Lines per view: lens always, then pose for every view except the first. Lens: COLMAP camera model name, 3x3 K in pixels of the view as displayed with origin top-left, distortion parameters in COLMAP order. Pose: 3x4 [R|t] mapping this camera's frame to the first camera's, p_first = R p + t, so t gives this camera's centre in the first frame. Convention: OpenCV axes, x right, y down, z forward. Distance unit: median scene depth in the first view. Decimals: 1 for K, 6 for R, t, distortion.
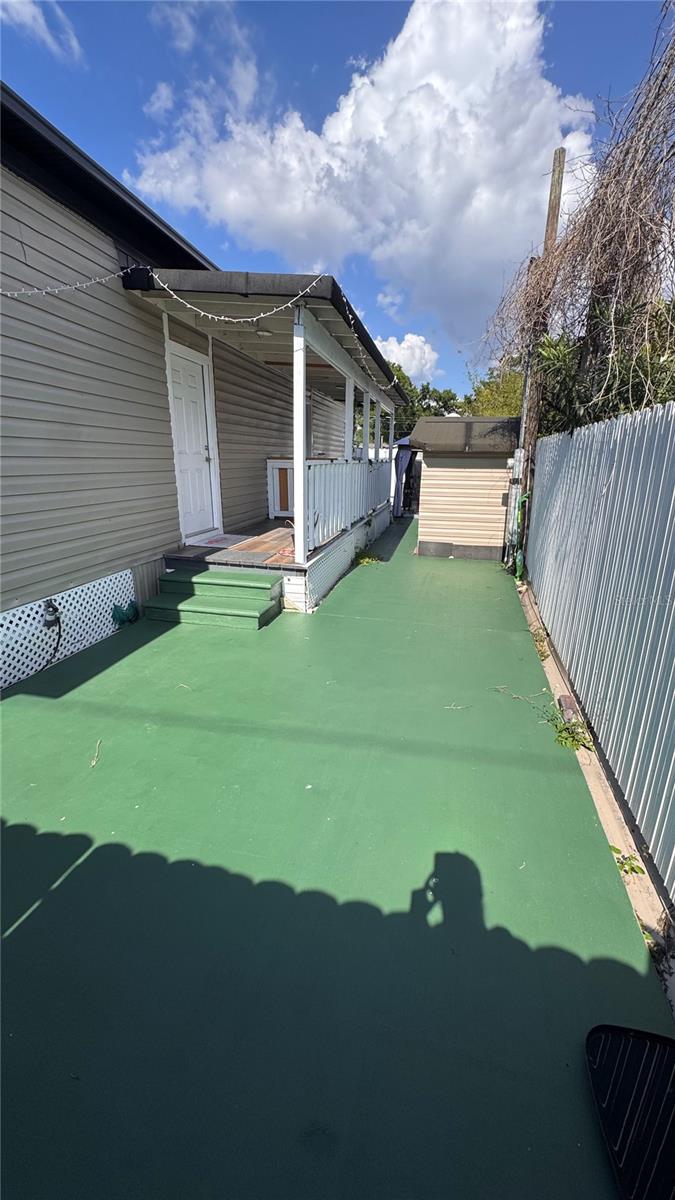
lens RADIAL K [[483.0, 0, 342.1], [0, 483.0, 604.6], [0, 0, 1]] dist [-0.006802, 0.001427]
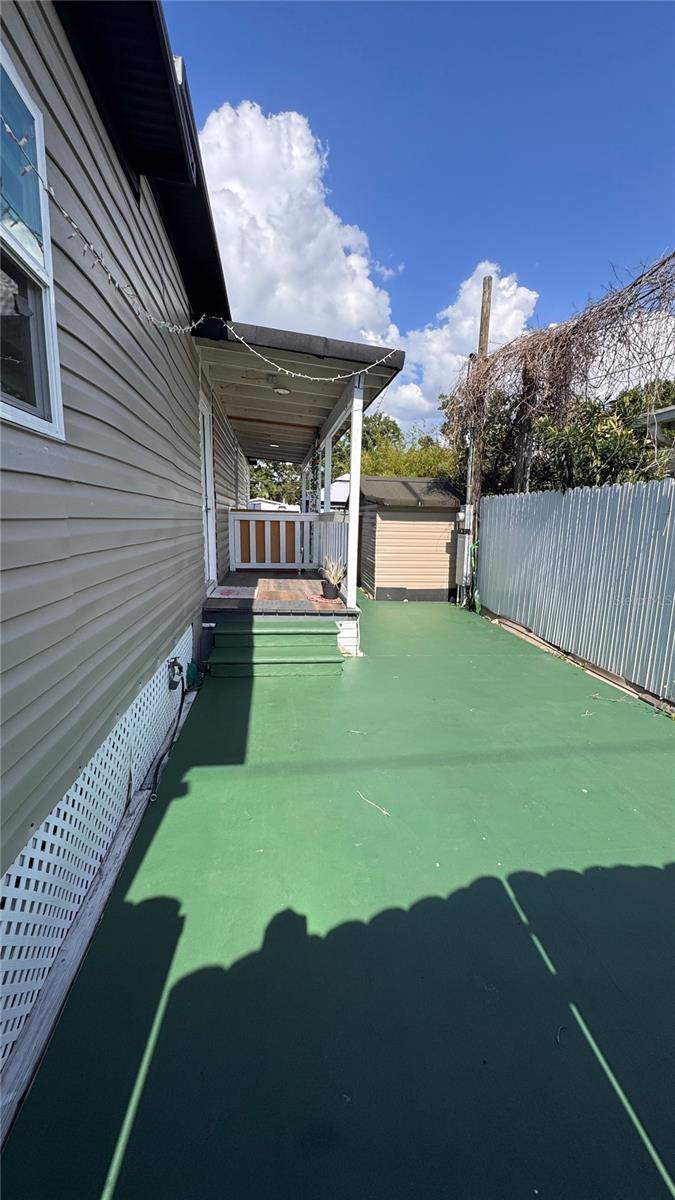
lens RADIAL K [[483.0, 0, 336.3], [0, 483.0, 600.5], [0, 0, 1]] dist [-0.006802, 0.001427]
pose [[0.937829, -0.050772, 0.343364, -0.339231], [0.092453, 0.990046, -0.106122, 0.003739], [-0.334558, 0.131269, 0.933188, 0.038579]]
